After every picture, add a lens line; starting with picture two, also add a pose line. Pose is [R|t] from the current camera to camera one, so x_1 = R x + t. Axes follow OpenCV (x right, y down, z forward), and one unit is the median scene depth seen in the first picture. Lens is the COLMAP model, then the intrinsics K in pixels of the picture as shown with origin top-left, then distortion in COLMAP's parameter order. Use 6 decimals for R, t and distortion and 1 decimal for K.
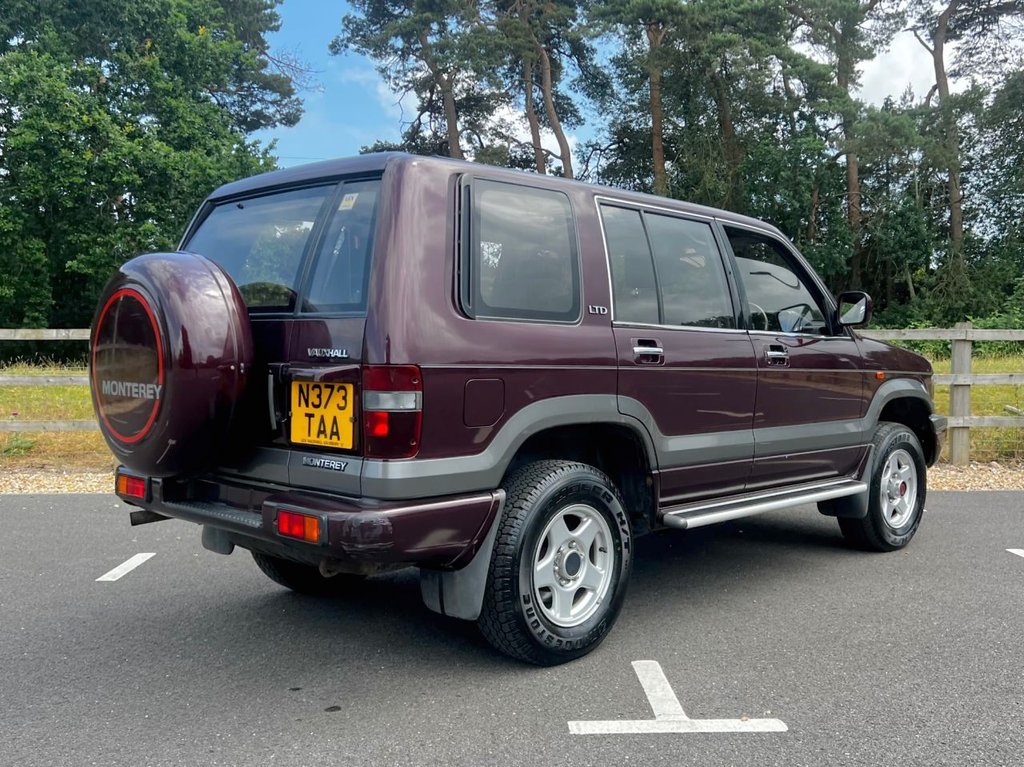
lens RADIAL K [[1174.1, 0, 512.0], [0, 1174.1, 383.5], [0, 0, 1]] dist [0.035618, -0.018463]
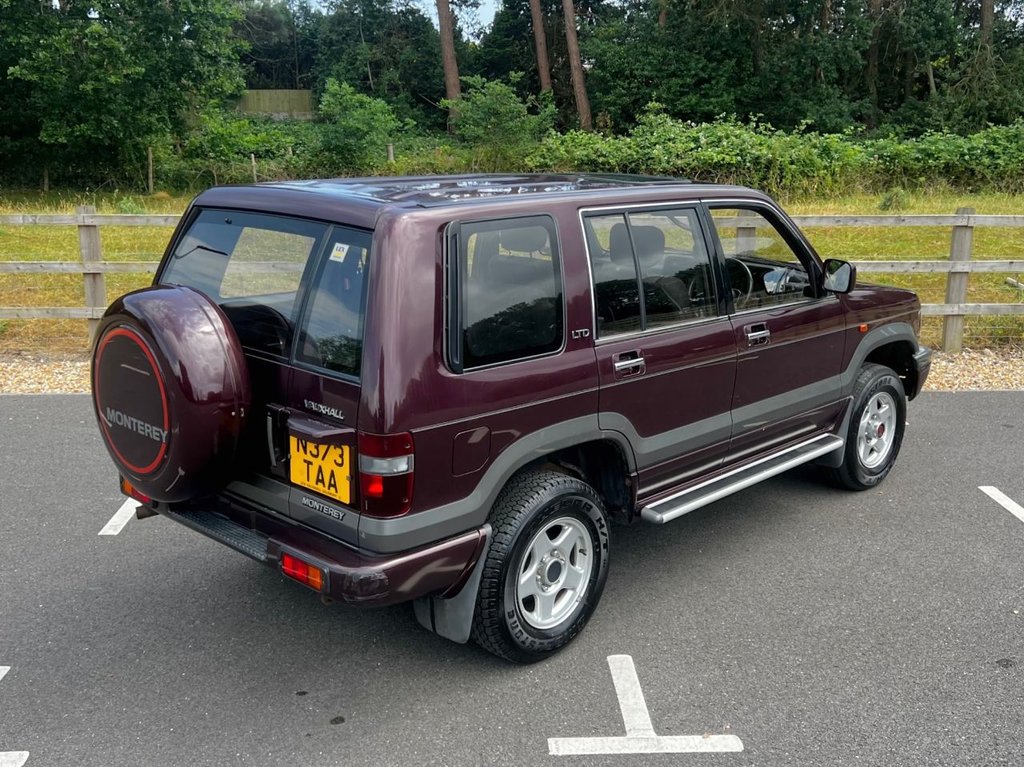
lens RADIAL K [[1281.8, 0, 486.5], [0, 1281.8, 382.2], [0, 0, 1]] dist [0.031347, 0.018412]
pose [[0.999988, -0.000577, -0.004959, -0.004129], [0.001583, 0.978677, 0.205400, -0.259899], [0.004735, -0.205405, 0.978666, -0.112679]]
